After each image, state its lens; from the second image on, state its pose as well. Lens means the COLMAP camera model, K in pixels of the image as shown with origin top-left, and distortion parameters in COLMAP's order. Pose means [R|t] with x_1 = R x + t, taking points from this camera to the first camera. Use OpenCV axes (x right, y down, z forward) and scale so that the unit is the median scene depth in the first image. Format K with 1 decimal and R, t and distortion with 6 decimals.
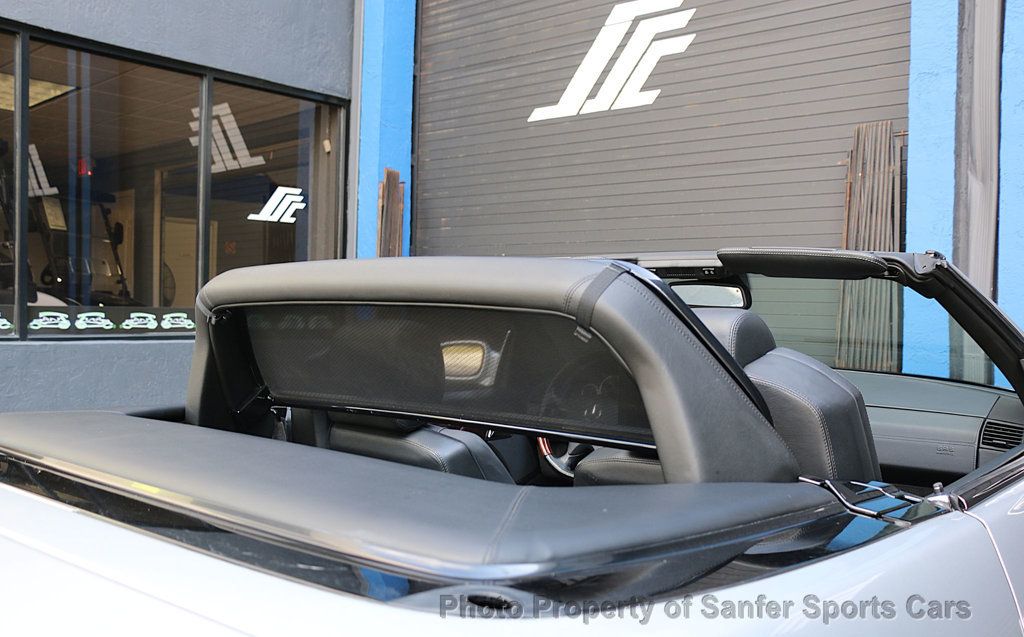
lens RADIAL K [[961.8, 0, 500.7], [0, 961.8, 307.2], [0, 0, 1]] dist [-0.049812, 0.000000]
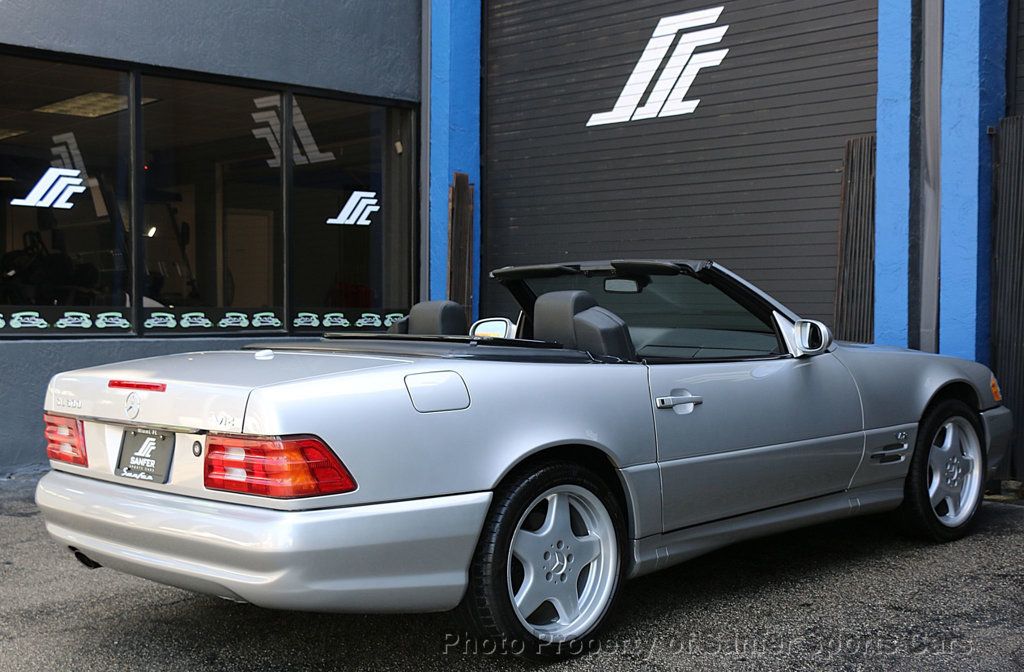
lens RADIAL K [[1542.0, 0, 508.7], [0, 1542.0, 339.1], [0, 0, 1]] dist [0.118045, 0.000000]
pose [[0.994209, -0.014994, -0.106412, 0.125269], [0.016952, 0.999703, 0.017525, 0.010450], [0.106118, -0.019227, 0.994168, -0.731811]]
